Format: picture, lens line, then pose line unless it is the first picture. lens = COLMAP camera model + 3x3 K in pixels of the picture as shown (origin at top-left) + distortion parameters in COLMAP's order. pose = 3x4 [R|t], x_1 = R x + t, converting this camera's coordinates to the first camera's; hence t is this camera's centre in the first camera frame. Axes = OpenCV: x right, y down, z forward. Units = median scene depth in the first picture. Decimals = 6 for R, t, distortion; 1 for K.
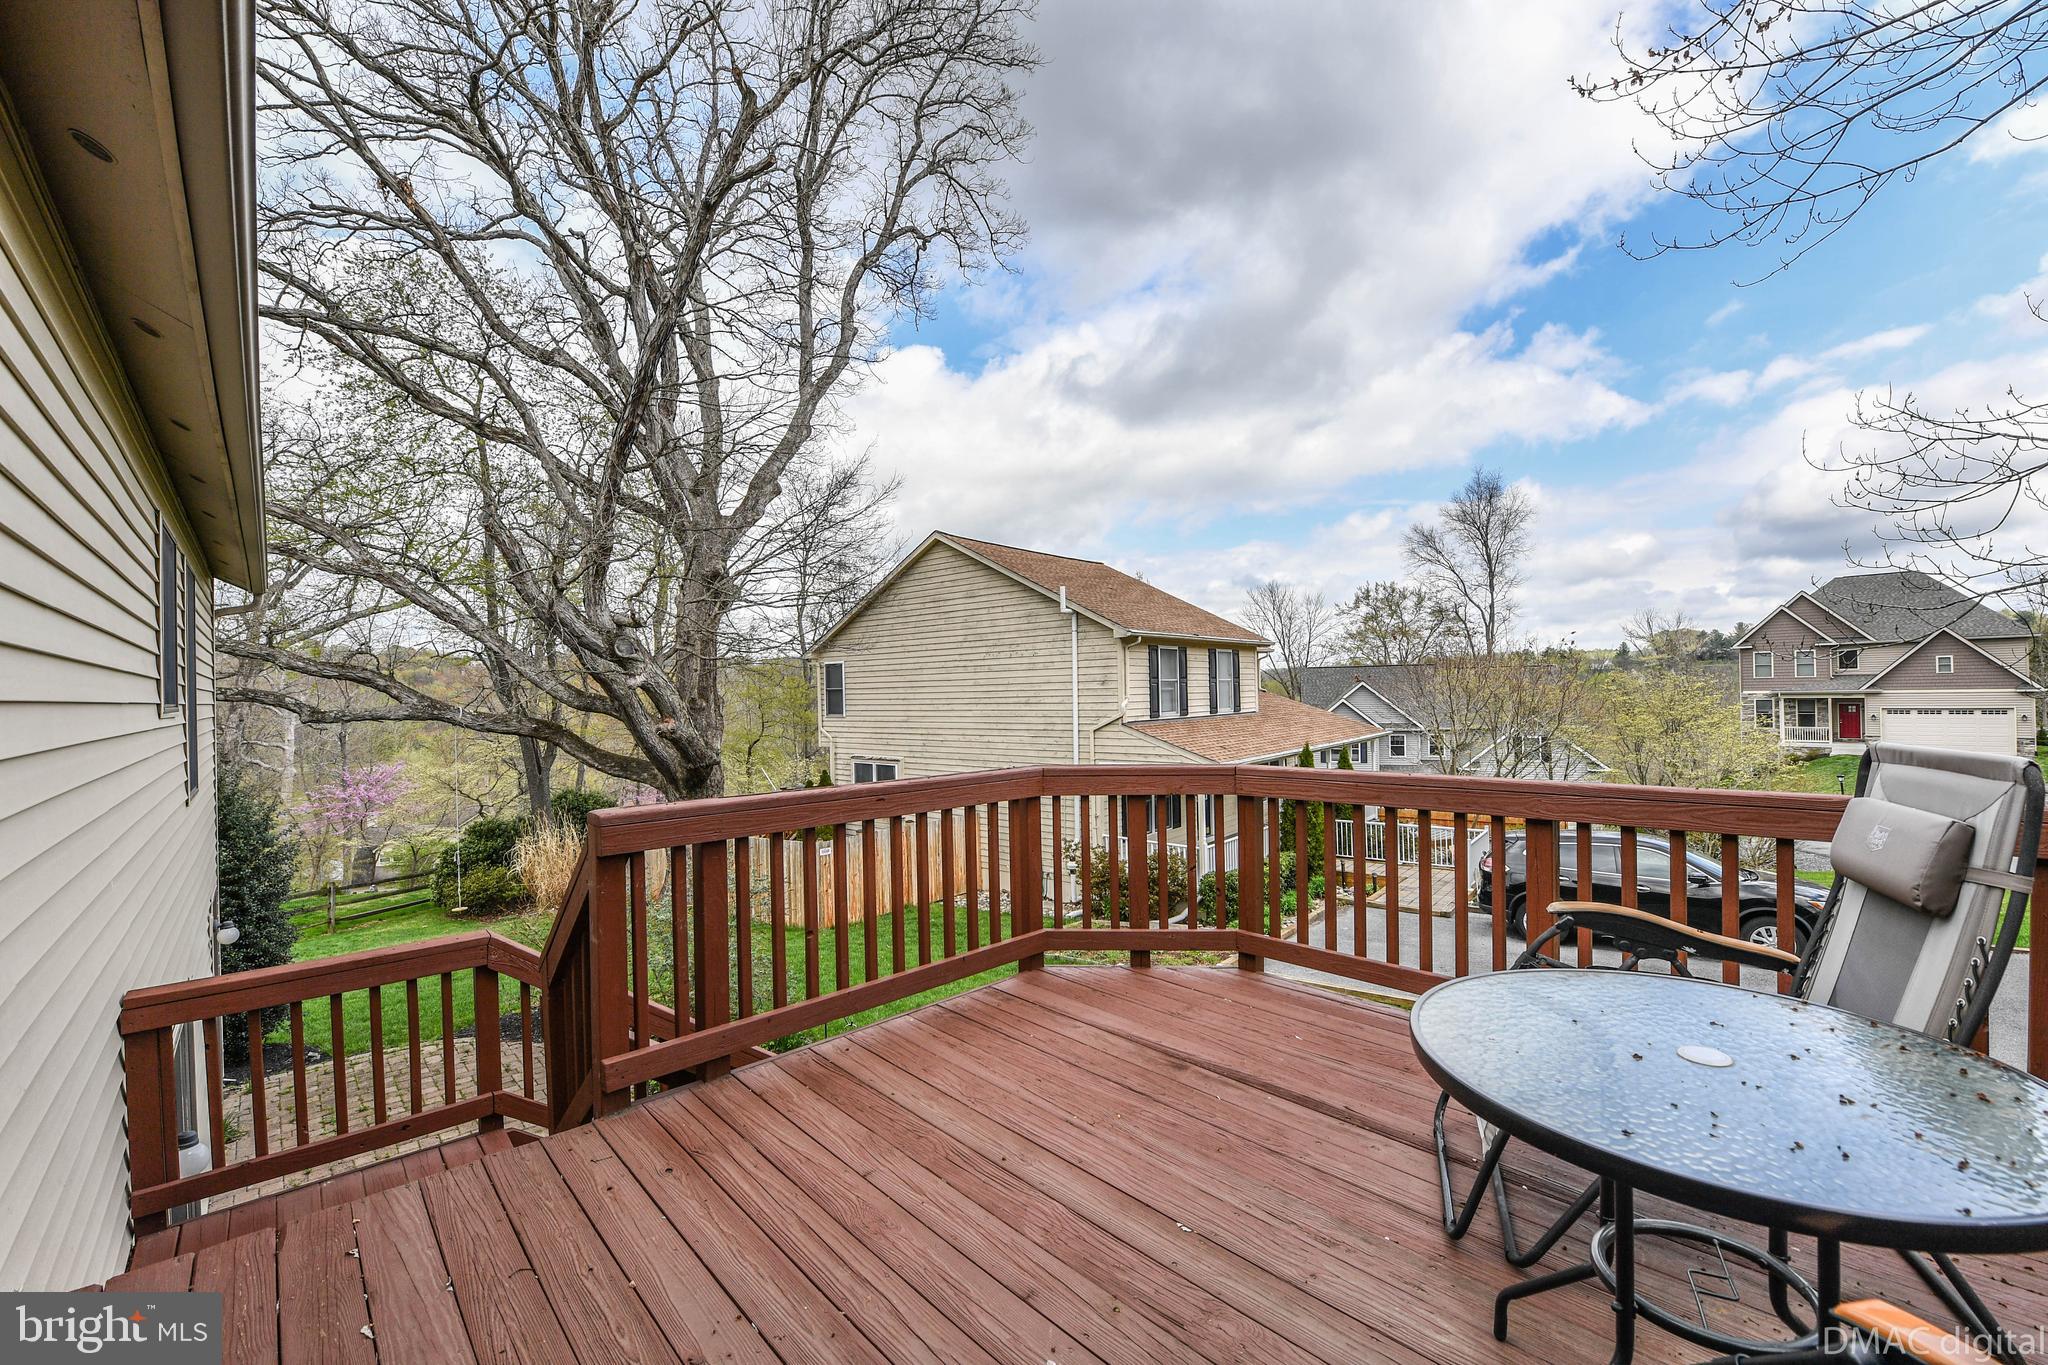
lens RADIAL K [[831.7, 0, 1024.0], [0, 831.7, 682.5], [0, 0, 1]] dist [-0.000489, -0.000194]
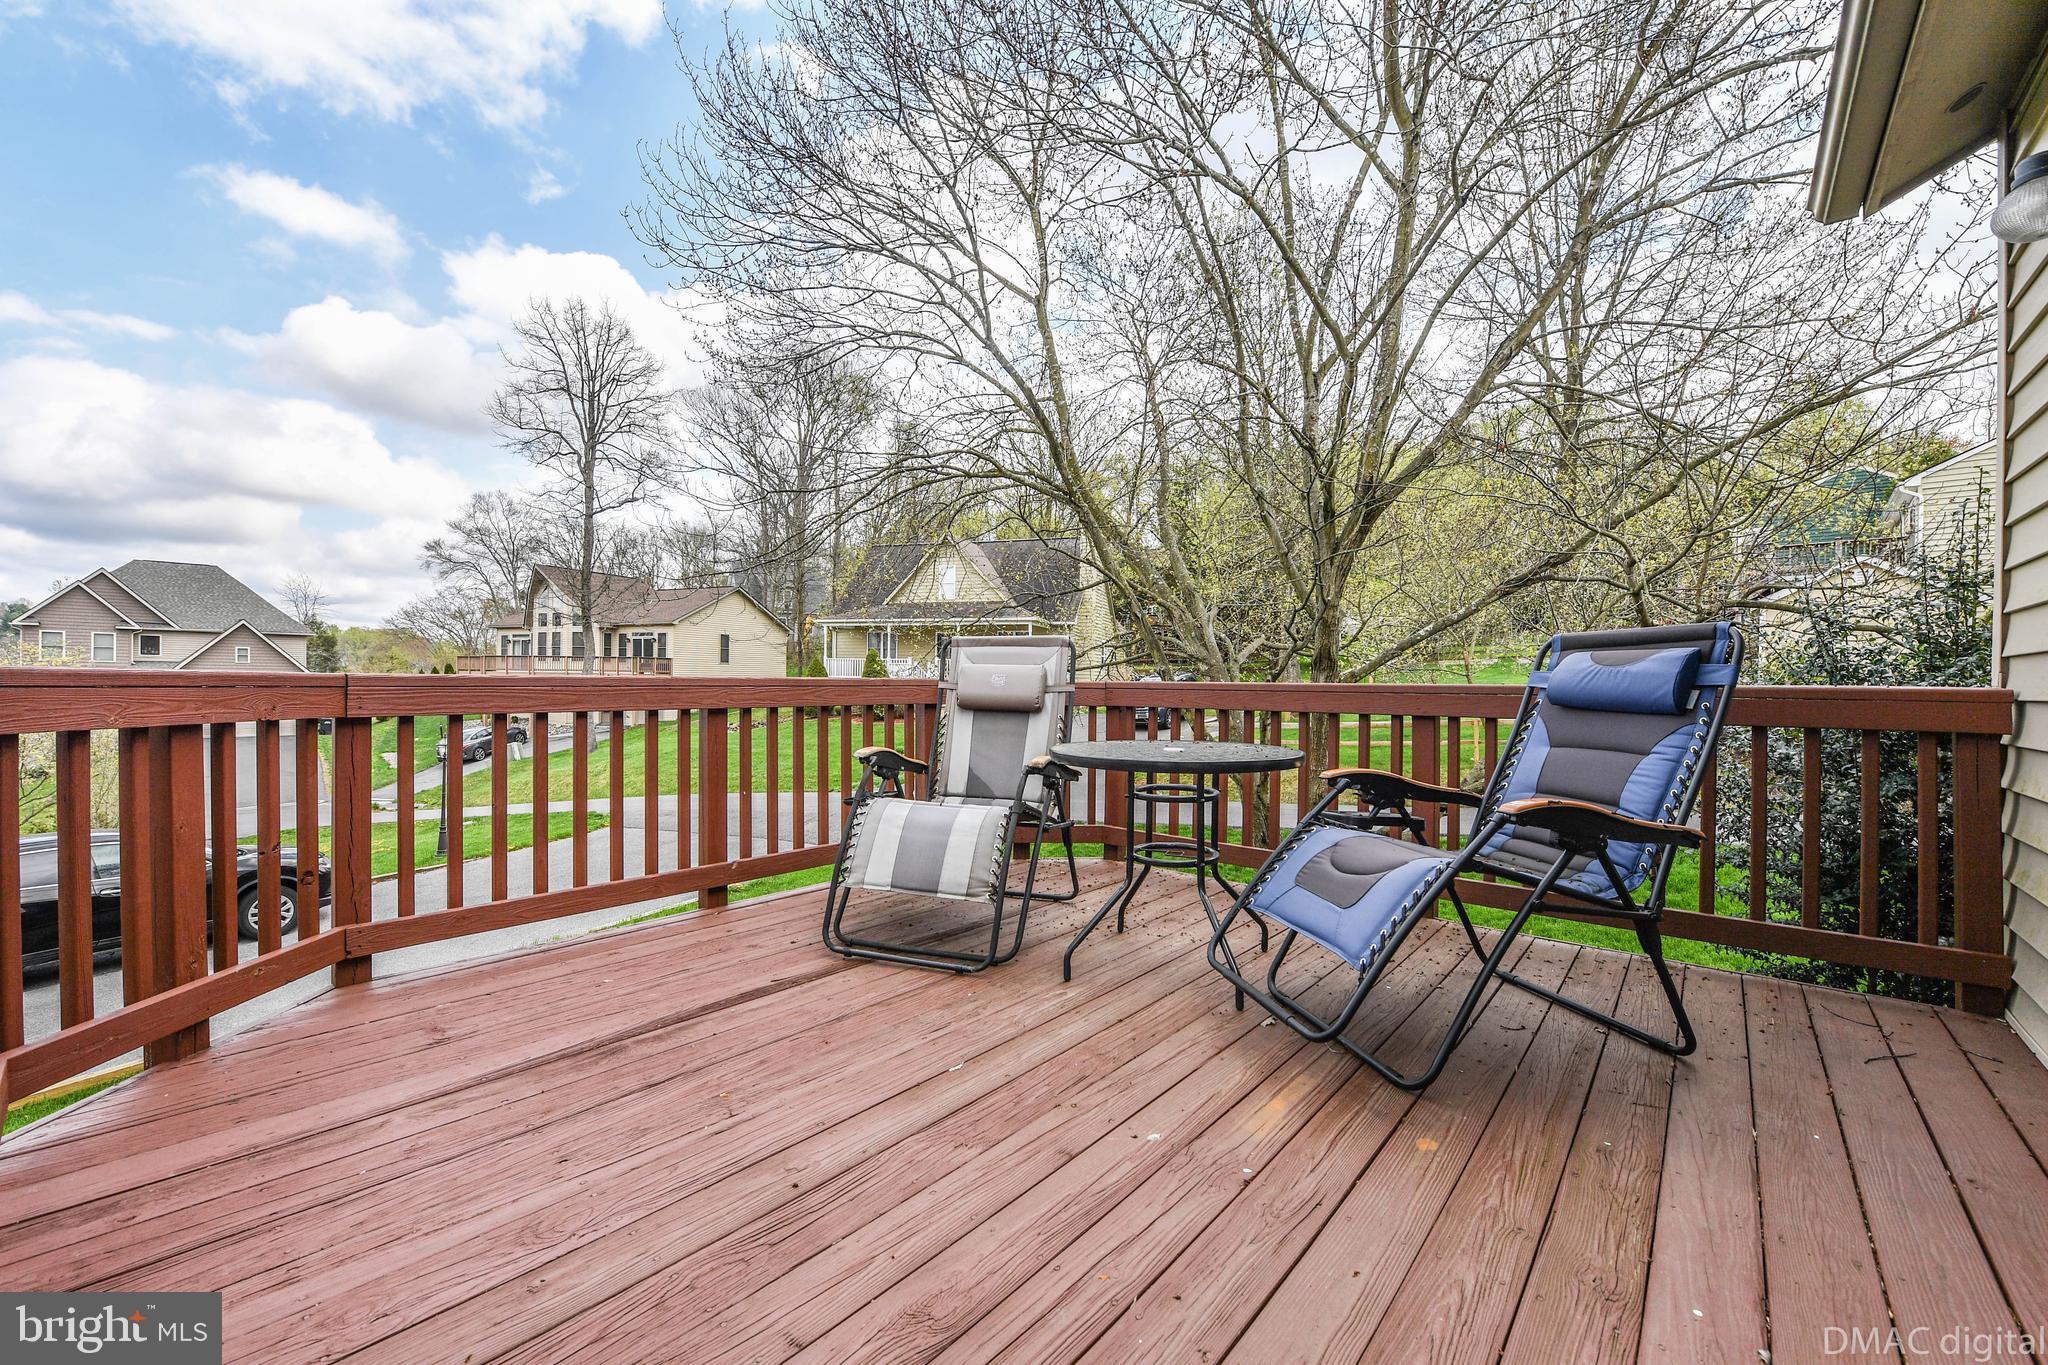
lens RADIAL K [[815.7, 0, 1017.7], [0, 815.7, 690.5], [0, 0, 1]] dist [-0.019603, -0.000241]
pose [[-0.111623, 0.011480, 0.993684, -0.543129], [-0.023503, 0.999623, -0.014189, 0.141853], [-0.993473, -0.024939, -0.111311, 0.709739]]
